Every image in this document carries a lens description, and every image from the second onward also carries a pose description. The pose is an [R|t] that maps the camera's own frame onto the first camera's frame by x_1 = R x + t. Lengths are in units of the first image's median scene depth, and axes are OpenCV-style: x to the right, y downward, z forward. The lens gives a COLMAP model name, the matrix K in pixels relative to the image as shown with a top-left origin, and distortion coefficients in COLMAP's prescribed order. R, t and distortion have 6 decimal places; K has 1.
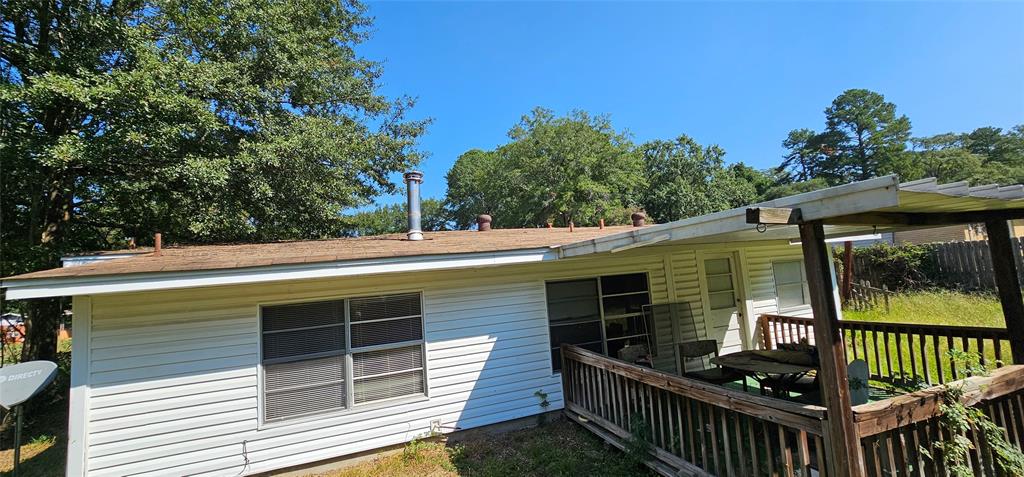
lens RADIAL K [[420.5, 0, 511.4], [0, 420.5, 235.5], [0, 0, 1]] dist [-0.002387, 0.001679]
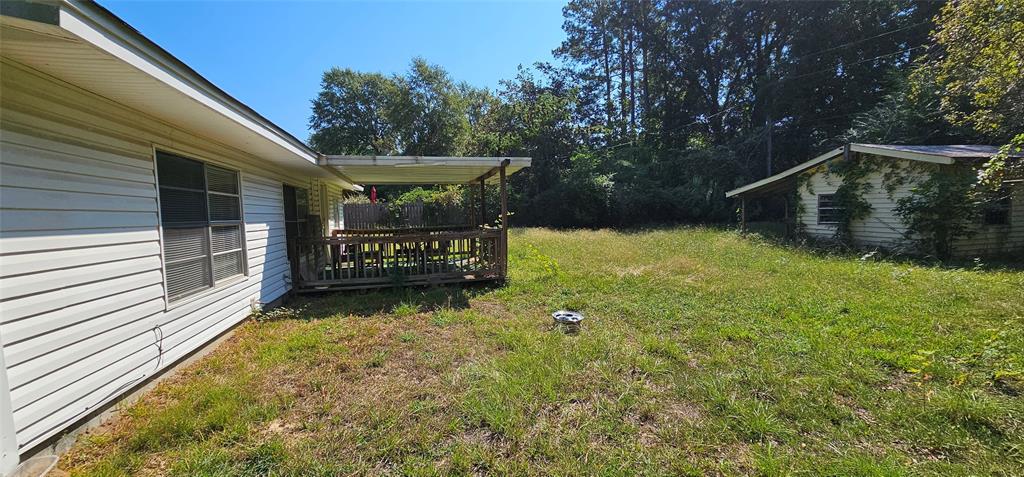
lens RADIAL K [[420.5, 0, 521.9], [0, 420.5, 240.5], [0, 0, 1]] dist [-0.002387, 0.001679]
pose [[0.092805, 0.015531, 0.995563, -0.794223], [-0.080063, 0.996757, -0.008086, 0.177306], [-0.992460, -0.078958, 0.093747, 0.183560]]
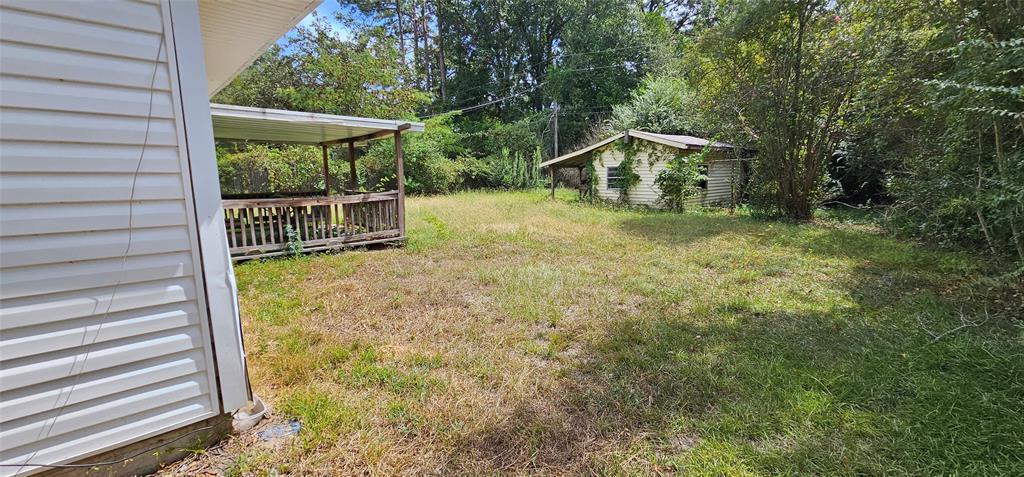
lens RADIAL K [[420.5, 0, 529.3], [0, 420.5, 245.1], [0, 0, 1]] dist [-0.002387, 0.001679]
pose [[-0.414875, -0.054306, 0.908256, -0.888071], [-0.040488, 0.998330, 0.041197, 0.223774], [-0.908977, -0.019682, -0.416382, 0.478448]]
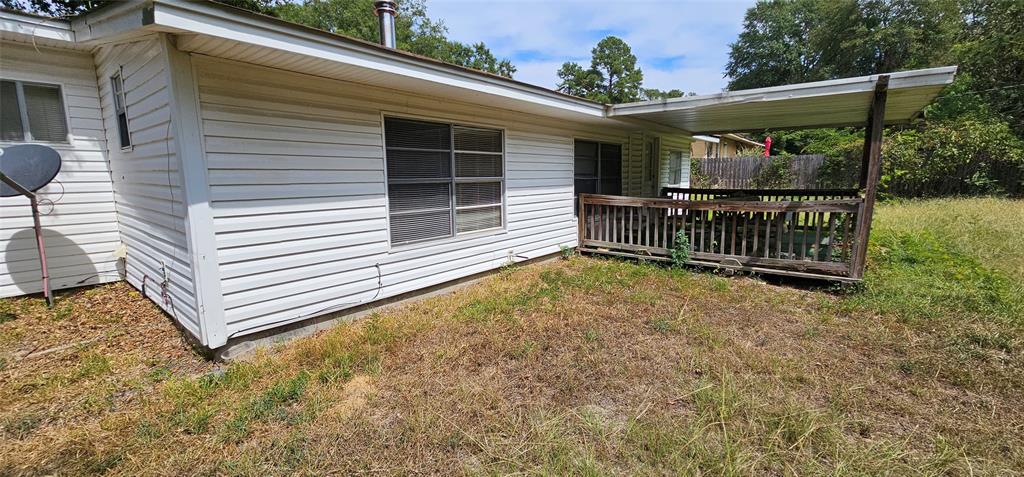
lens RADIAL K [[420.5, 0, 515.1], [0, 420.5, 239.6], [0, 0, 1]] dist [-0.002387, 0.001679]
pose [[0.854732, -0.004715, 0.519048, -0.513583], [-0.113471, 0.974076, 0.195705, 0.136243], [-0.506515, -0.226172, 0.832039, 0.063430]]
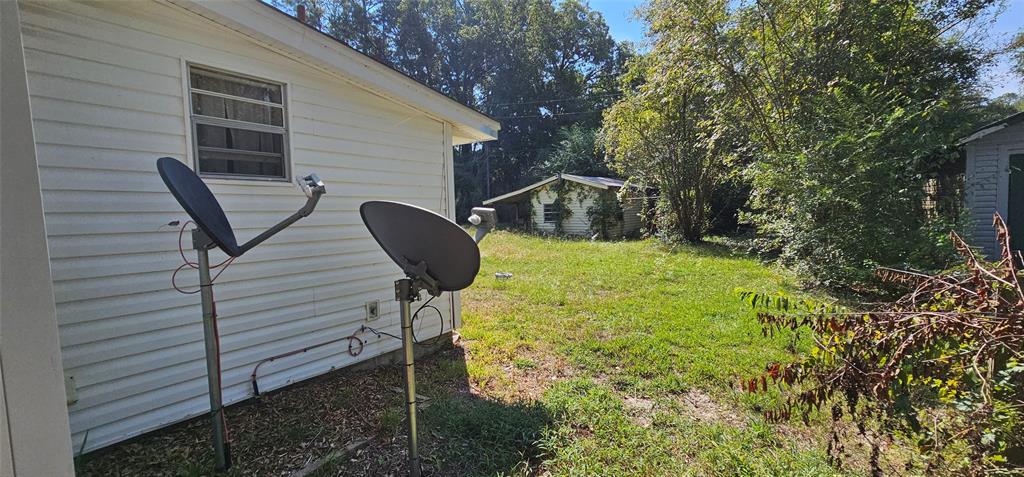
lens RADIAL K [[420.5, 0, 513.8], [0, 420.5, 241.2], [0, 0, 1]] dist [-0.002387, 0.001679]
pose [[-0.553664, 0.036781, 0.831928, -1.115061], [-0.005370, 0.998846, -0.047735, 0.249661], [-0.832723, -0.030897, -0.552827, 0.809818]]
